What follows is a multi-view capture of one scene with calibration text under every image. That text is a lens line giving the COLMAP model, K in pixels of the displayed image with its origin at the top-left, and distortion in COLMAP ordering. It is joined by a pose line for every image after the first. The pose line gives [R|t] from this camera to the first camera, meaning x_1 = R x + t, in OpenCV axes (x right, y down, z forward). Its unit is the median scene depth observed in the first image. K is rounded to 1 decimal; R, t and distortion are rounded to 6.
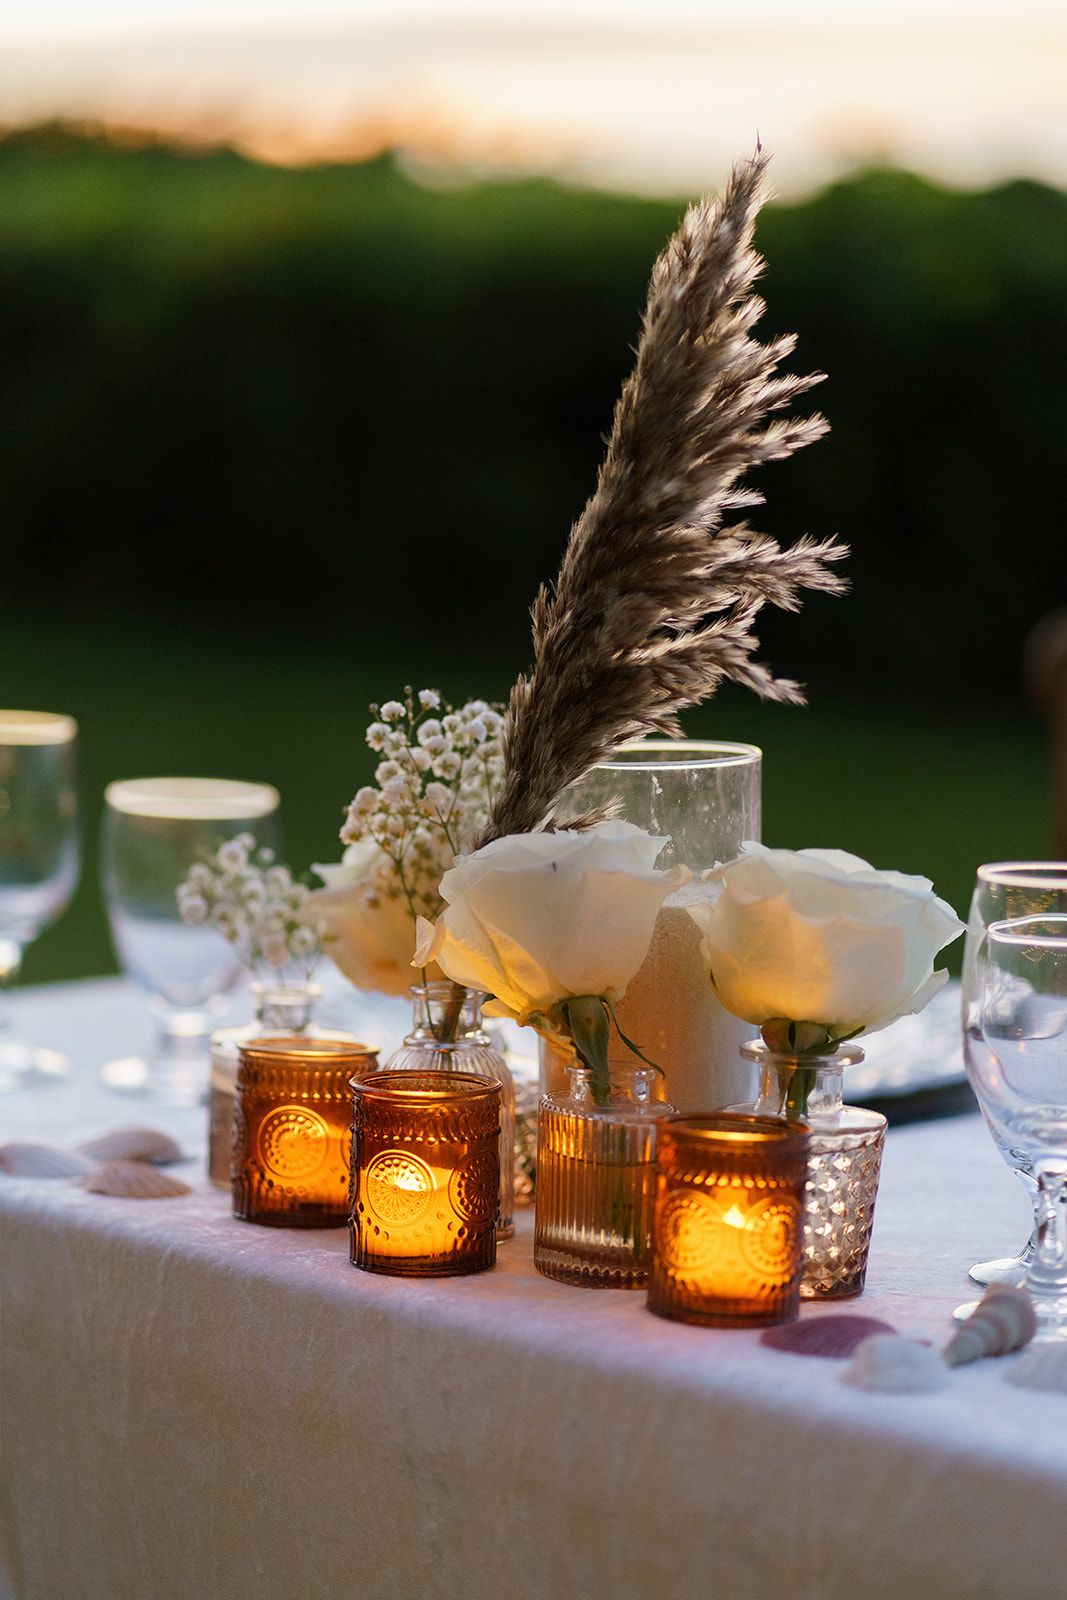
lens RADIAL K [[3876.1, 0, 533.5], [0, 3876.1, 800.0], [0, 0, 1]] dist [0.024837, -0.387857]
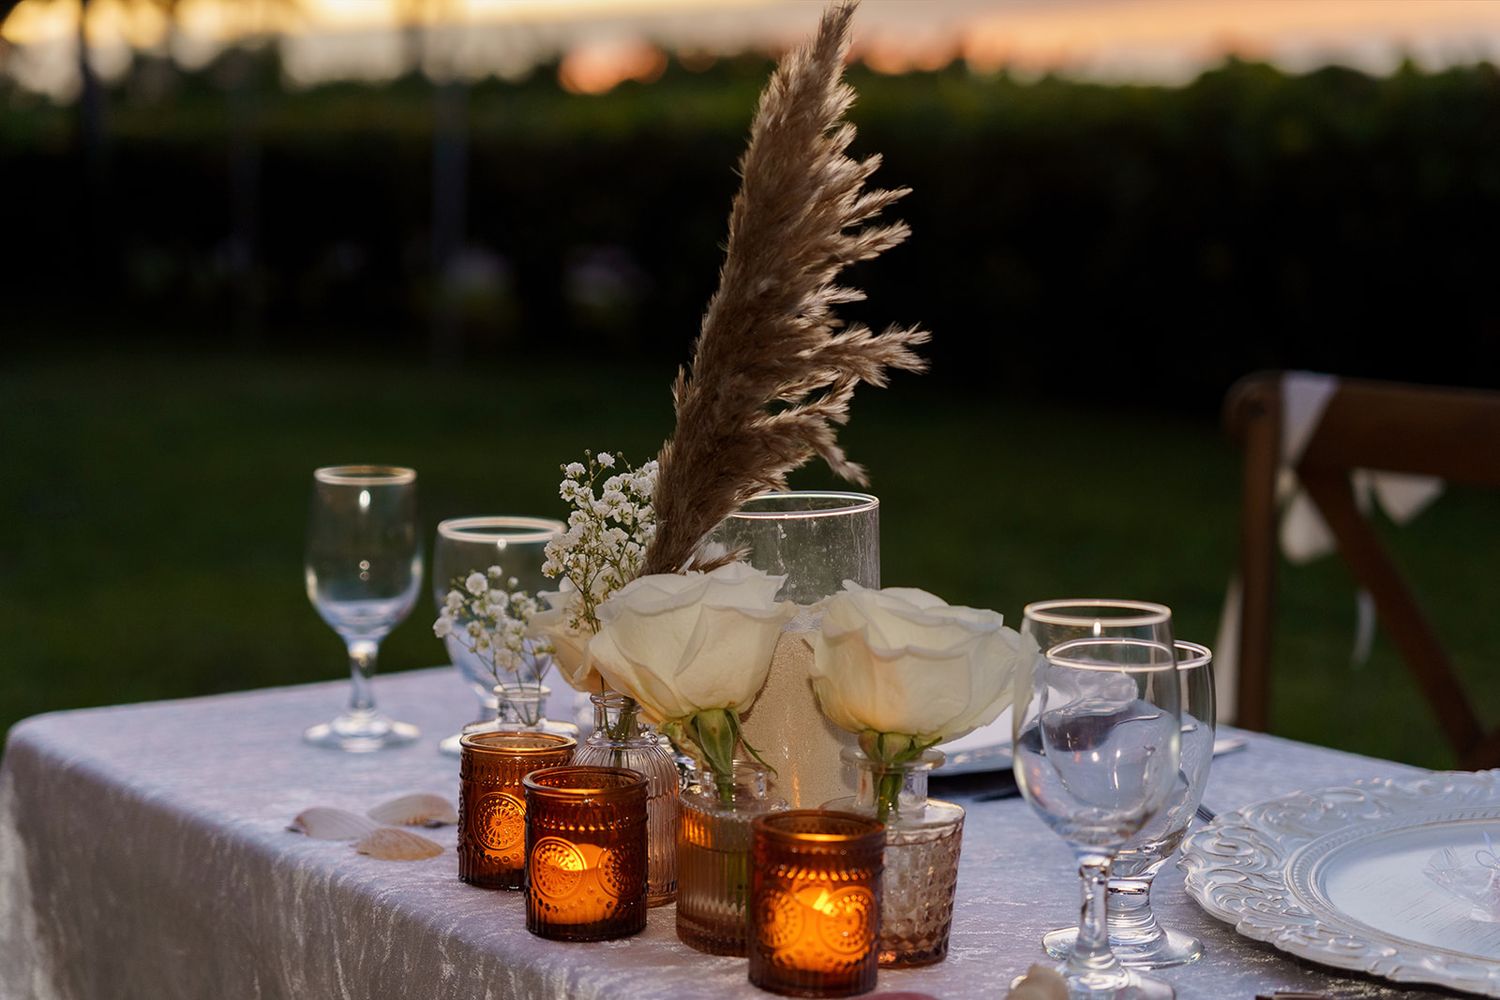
lens RADIAL K [[2507.4, 0, 750.0], [0, 2507.4, 500.0], [0, 0, 1]] dist [0.012494, 0.056263]
pose [[0.993586, -0.005538, -0.112941, 0.113268], [0.006330, 0.999958, 0.006653, -0.019353], [0.112899, -0.007325, 0.993579, 0.230008]]
